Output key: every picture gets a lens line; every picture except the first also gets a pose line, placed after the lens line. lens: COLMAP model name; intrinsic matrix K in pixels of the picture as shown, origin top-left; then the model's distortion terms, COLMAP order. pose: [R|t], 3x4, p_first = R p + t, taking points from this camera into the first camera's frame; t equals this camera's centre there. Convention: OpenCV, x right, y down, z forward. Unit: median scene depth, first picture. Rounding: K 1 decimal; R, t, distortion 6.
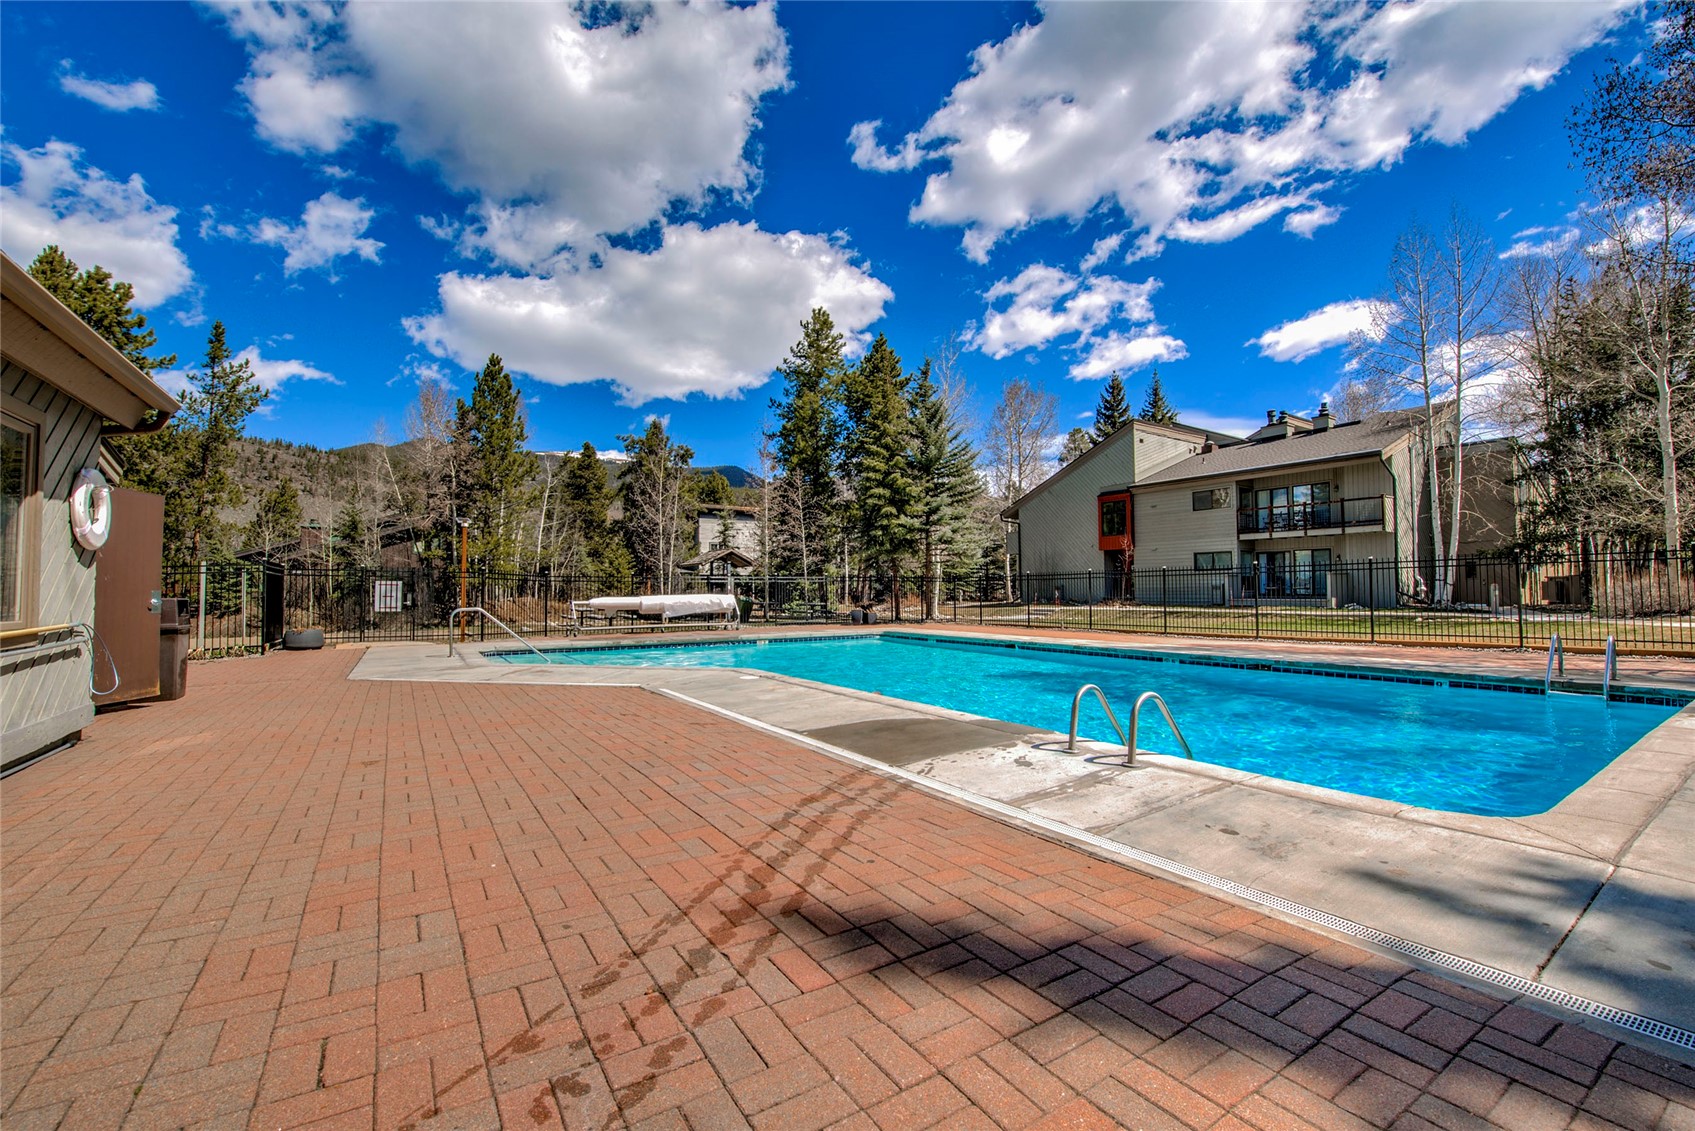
lens RADIAL K [[679.0, 0, 844.7], [0, 679.0, 565.8], [0, 0, 1]] dist [-0.016012, -0.001940]
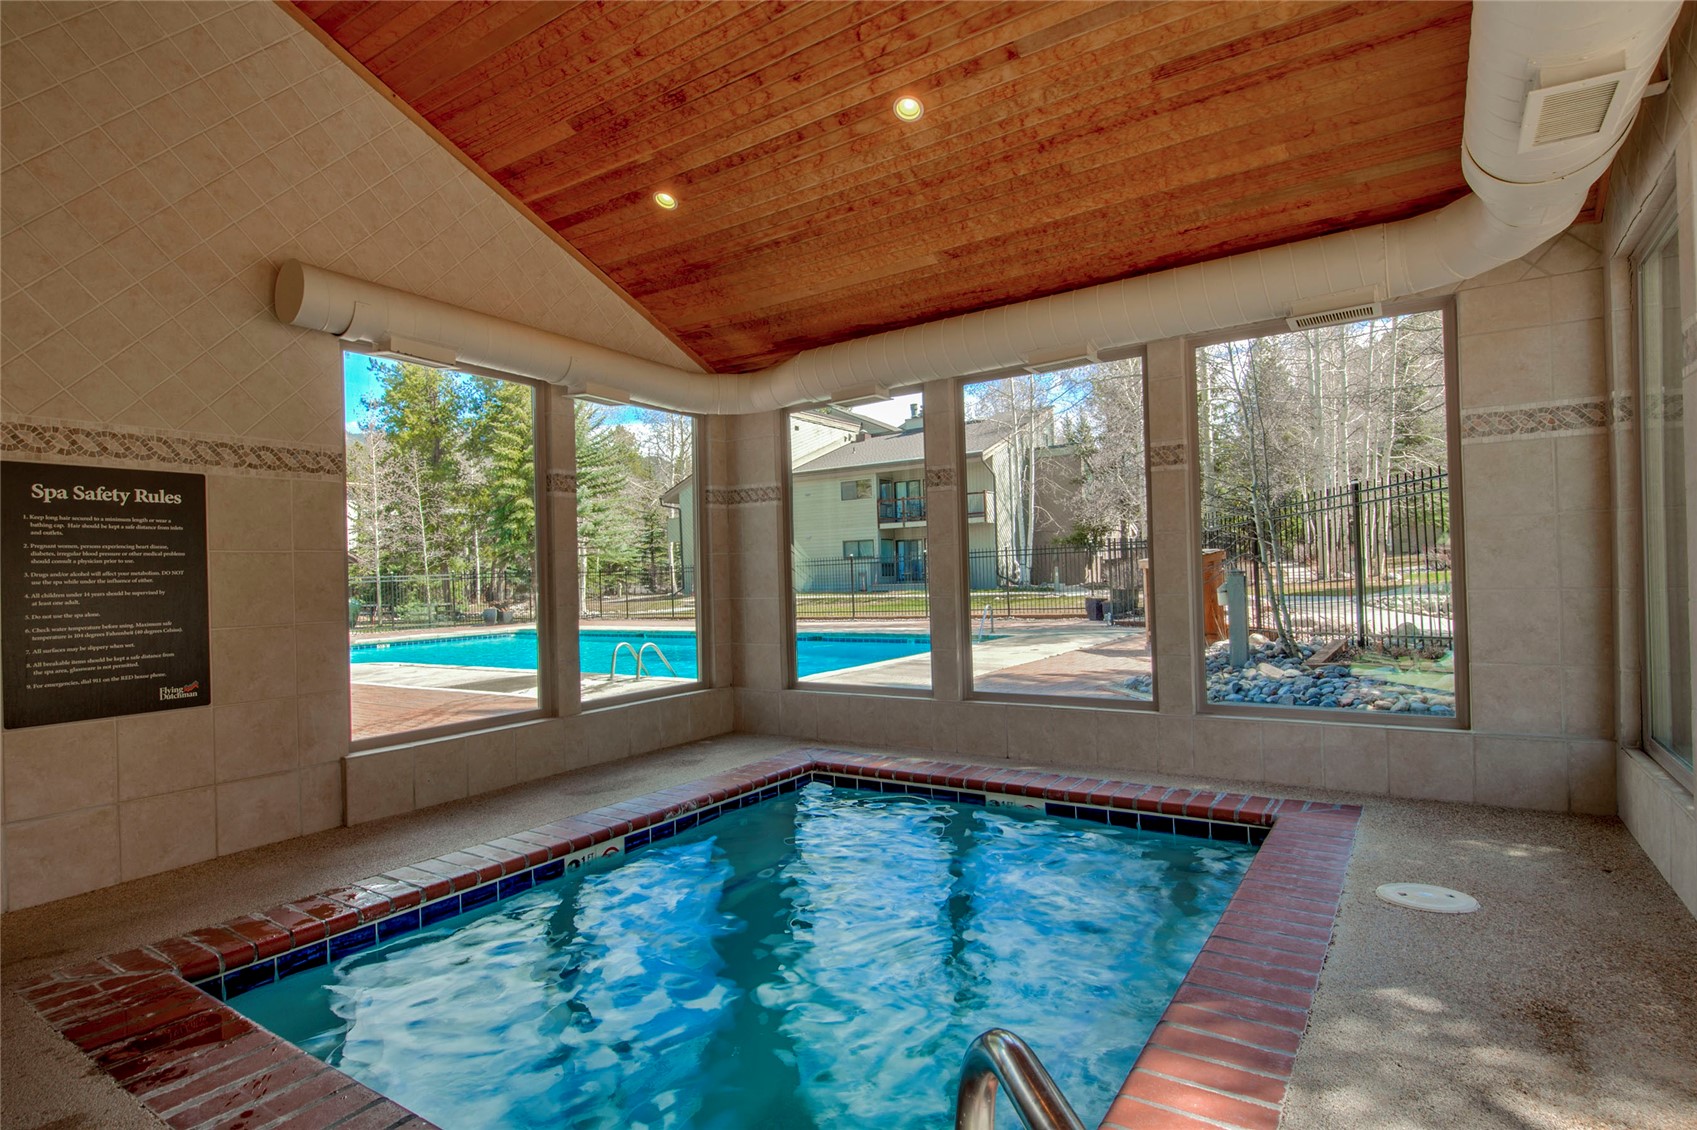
lens RADIAL K [[893.0, 0, 864.2], [0, 893.0, 572.5], [0, 0, 1]] dist [-0.009414, -0.001167]
pose [[0.916942, -0.024816, 0.398247, 0.002502], [0.013203, 0.999405, 0.031877, -0.016847], [-0.398801, -0.023971, 0.916724, -0.311153]]
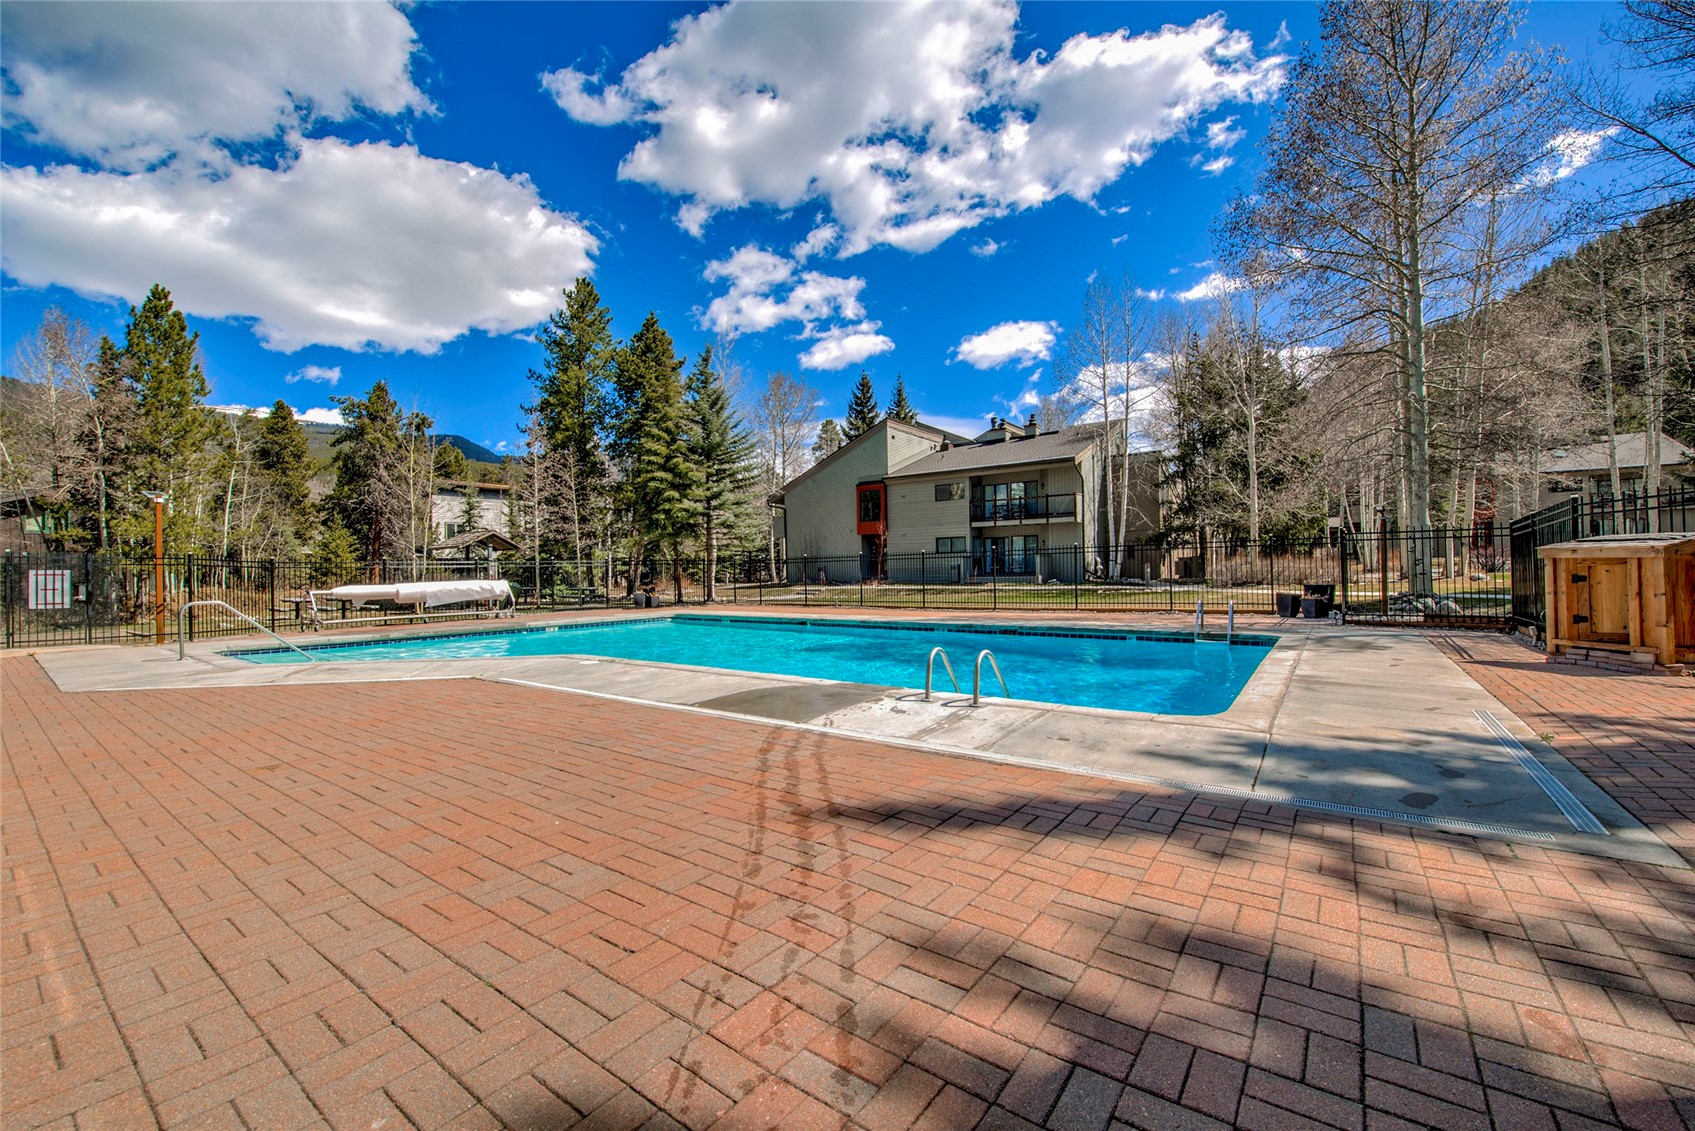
lens RADIAL K [[679.0, 0, 830.0], [0, 679.0, 565.0], [0, 0, 1]] dist [-0.016012, -0.001940]
pose [[0.938893, -0.008013, 0.344116, -0.059407], [-0.000828, 0.999674, 0.025537, -0.002626], [-0.344208, -0.024261, 0.938580, -0.027679]]
